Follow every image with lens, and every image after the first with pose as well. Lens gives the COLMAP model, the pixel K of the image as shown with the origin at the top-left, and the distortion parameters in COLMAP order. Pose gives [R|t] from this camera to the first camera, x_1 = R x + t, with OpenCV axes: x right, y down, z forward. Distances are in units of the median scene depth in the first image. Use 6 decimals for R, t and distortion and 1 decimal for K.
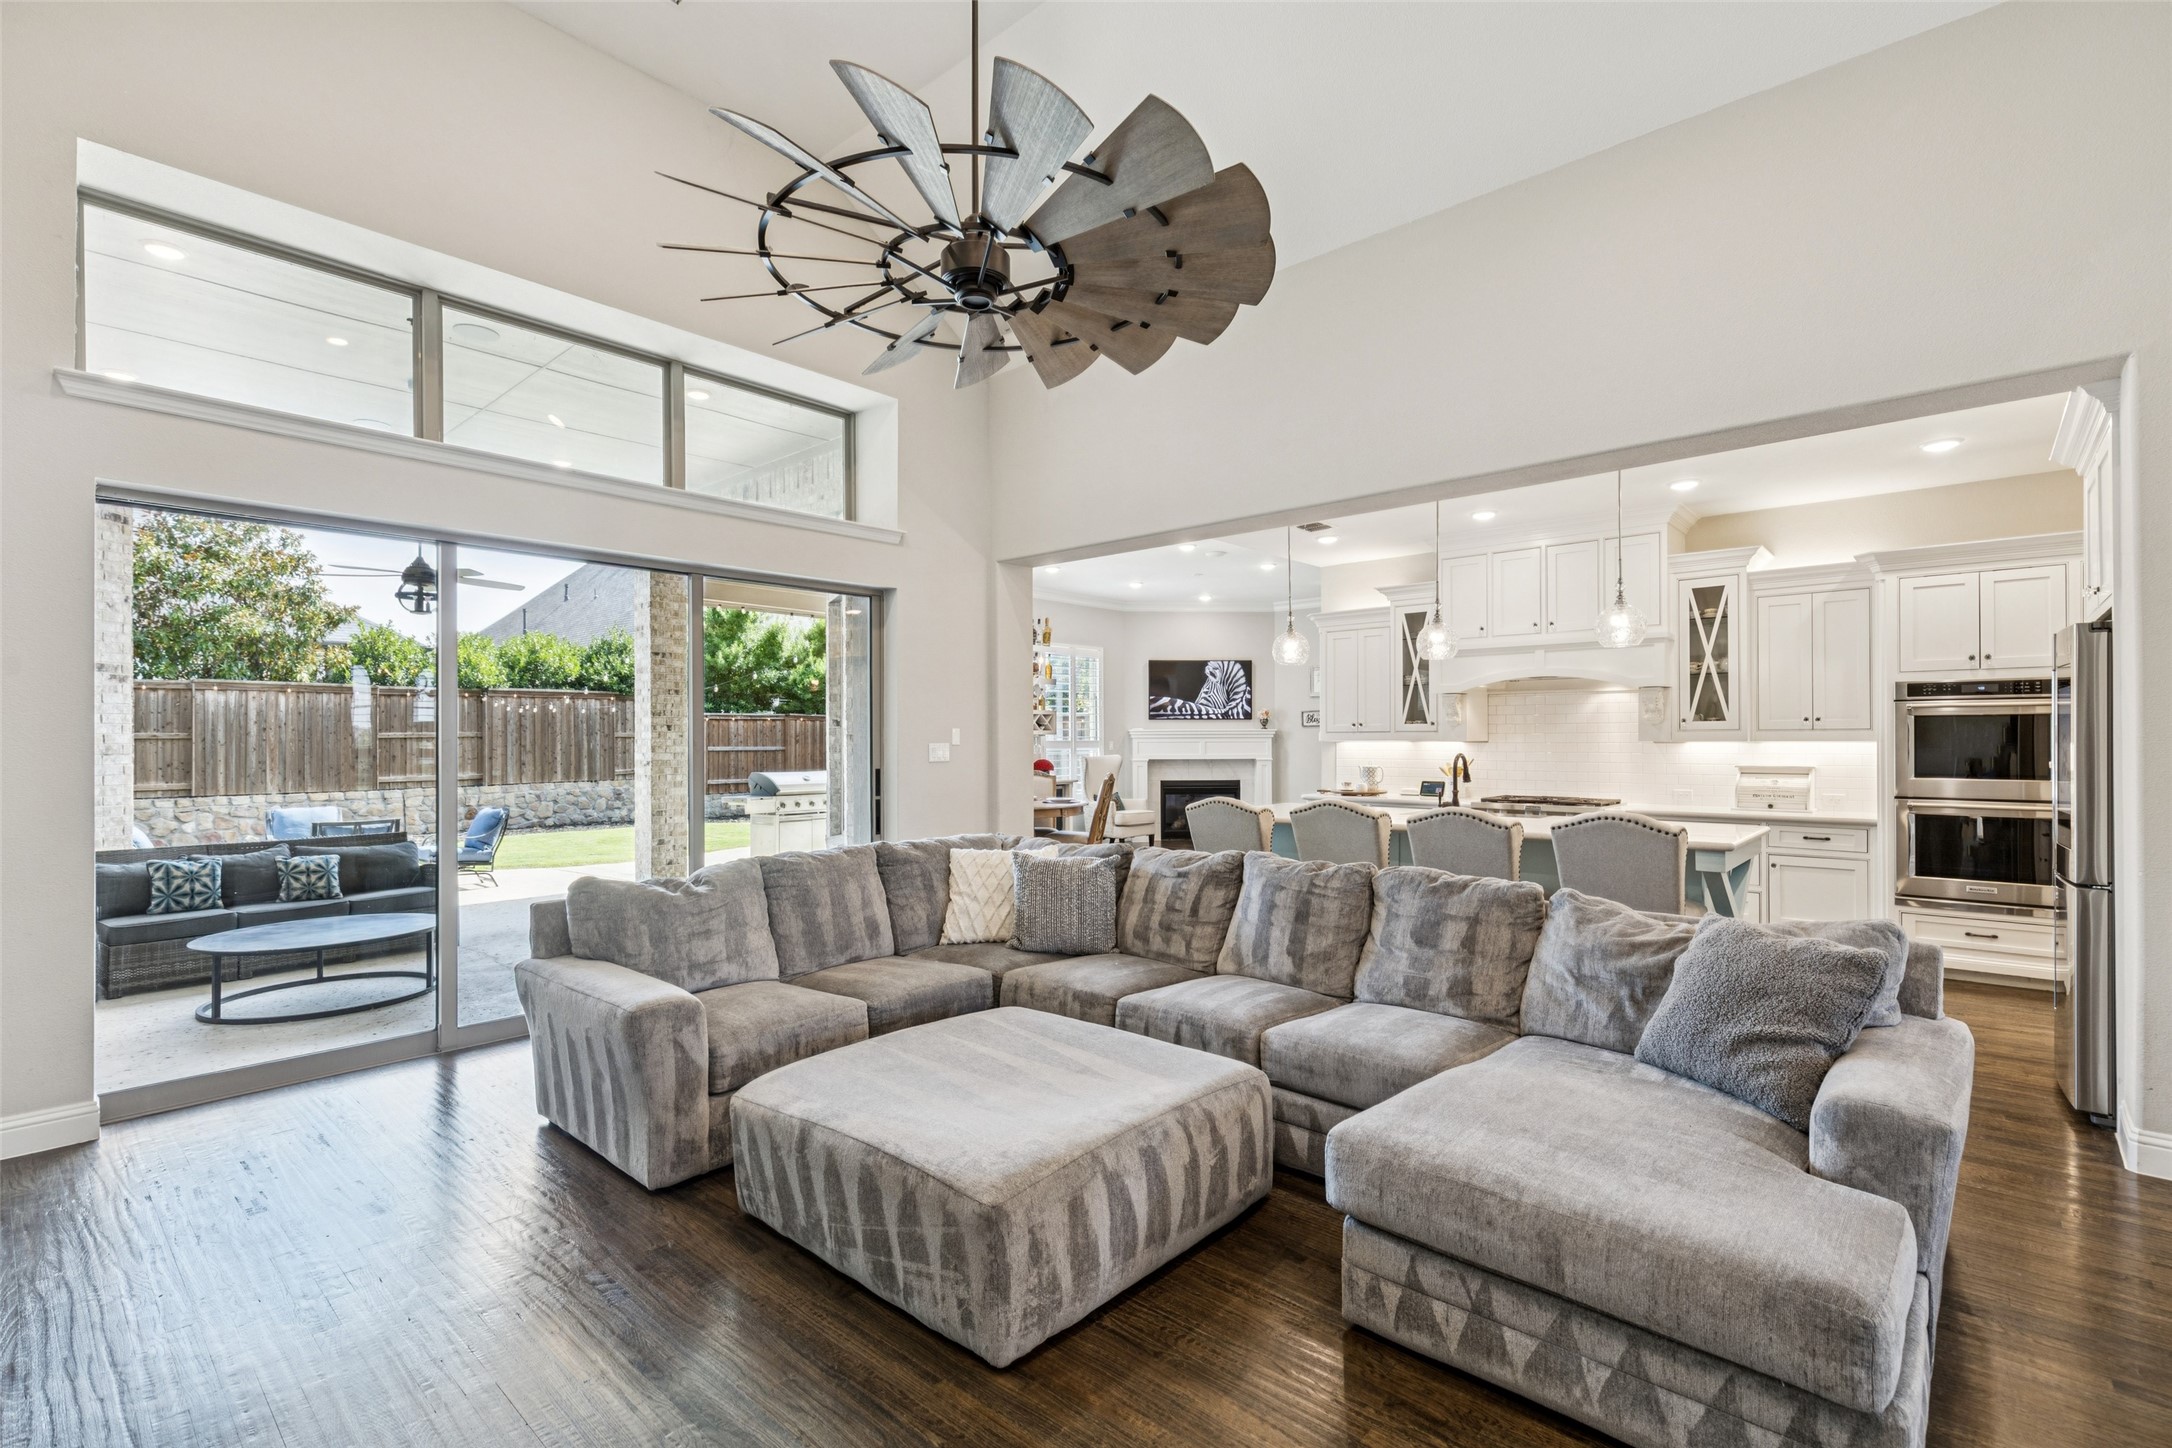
lens RADIAL K [[977.5, 0, 1097.5], [0, 977.5, 728.3], [0, 0, 1]] dist [0.010480, -0.001021]
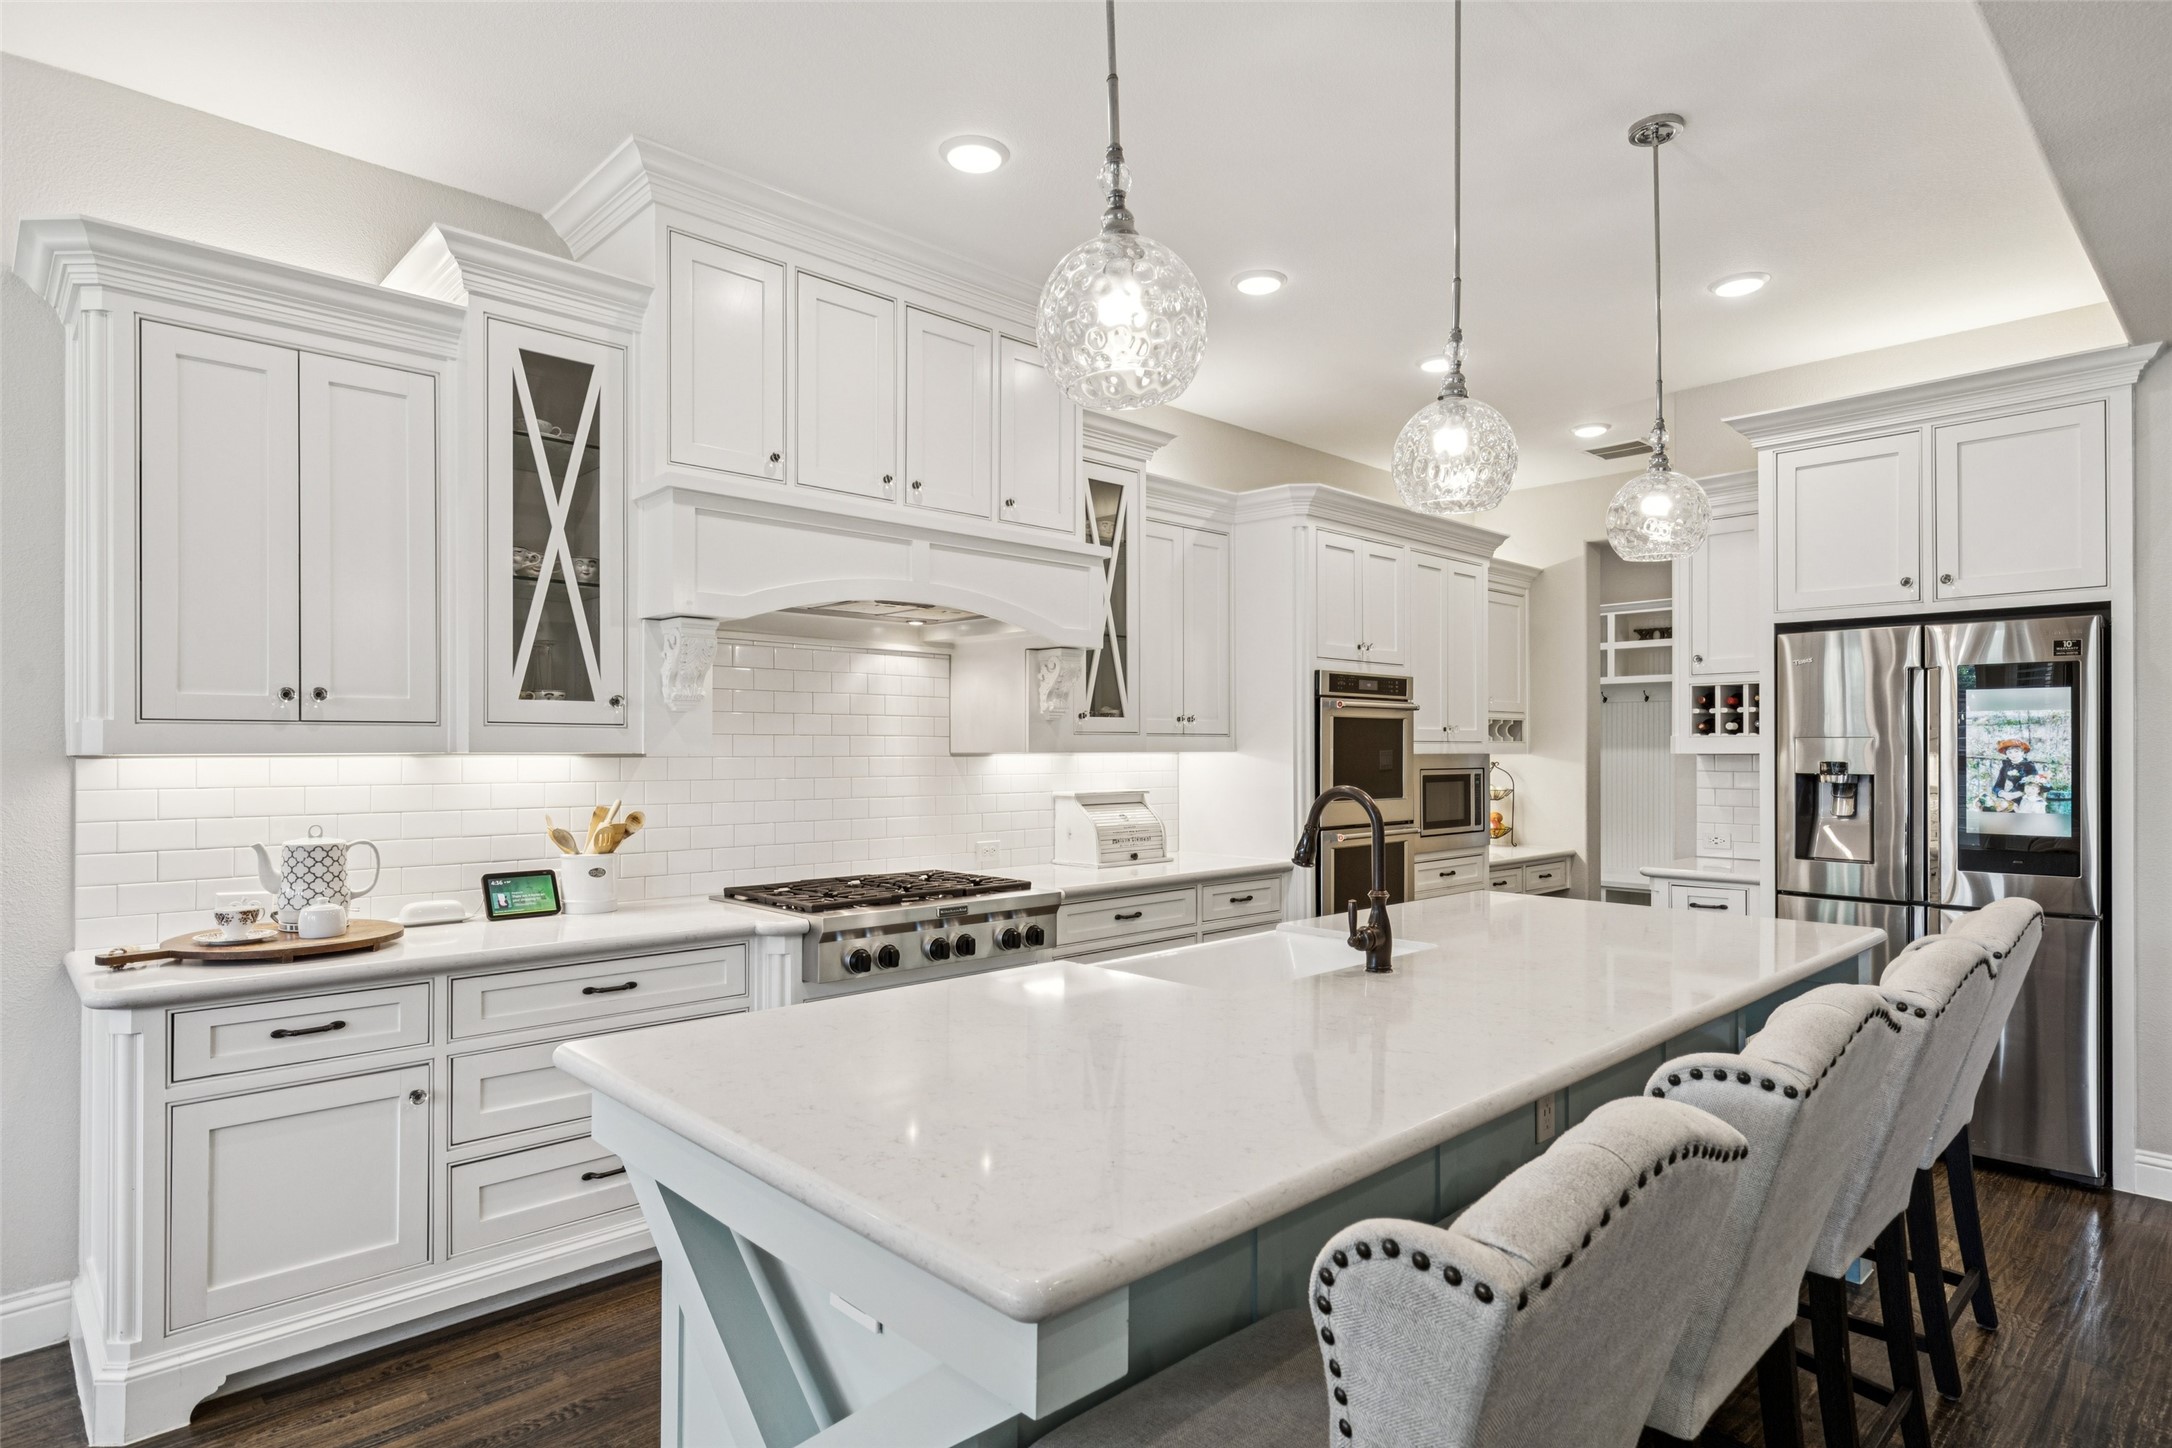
lens RADIAL K [[1171.9, 0, 1094.8], [0, 1171.9, 750.6], [0, 0, 1]] dist [0.007425, -0.002602]
pose [[0.082441, 0.002861, 0.996592, -0.050551], [-0.008839, 0.999959, -0.002140, 0.012111], [-0.996557, -0.008633, 0.082463, 0.837672]]
